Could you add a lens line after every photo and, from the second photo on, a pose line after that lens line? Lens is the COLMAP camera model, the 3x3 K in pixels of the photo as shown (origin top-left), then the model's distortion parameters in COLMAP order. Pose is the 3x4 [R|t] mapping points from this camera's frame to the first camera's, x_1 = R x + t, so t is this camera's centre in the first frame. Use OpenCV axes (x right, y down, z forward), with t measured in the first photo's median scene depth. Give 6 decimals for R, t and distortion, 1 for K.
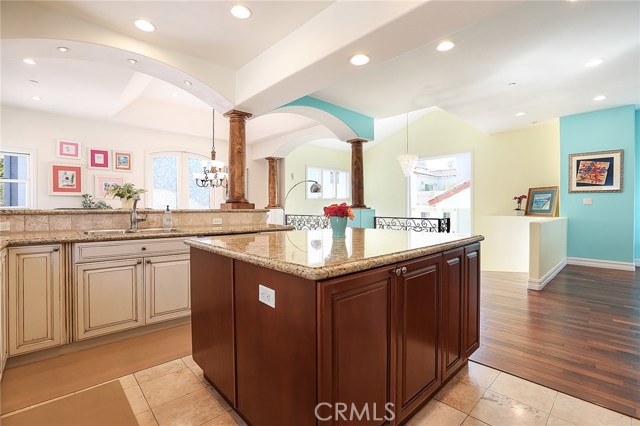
lens RADIAL K [[293.5, 0, 318.5], [0, 293.5, 211.0], [0, 0, 1]] dist [-0.033747, 0.006867]
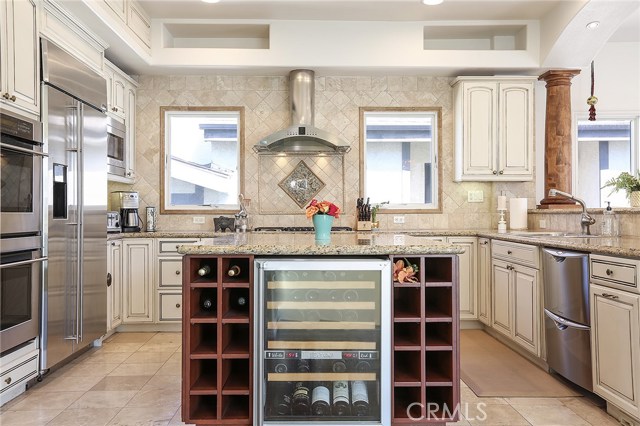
lens RADIAL K [[564.8, 0, 316.2], [0, 564.8, 210.7], [0, 0, 1]] dist [-0.017382, 0.061598]
pose [[-0.665438, -0.003425, -0.746446, 0.493073], [-0.005479, 0.999985, 0.000295, 0.002369], [0.746433, 0.004286, -0.665446, 0.777522]]
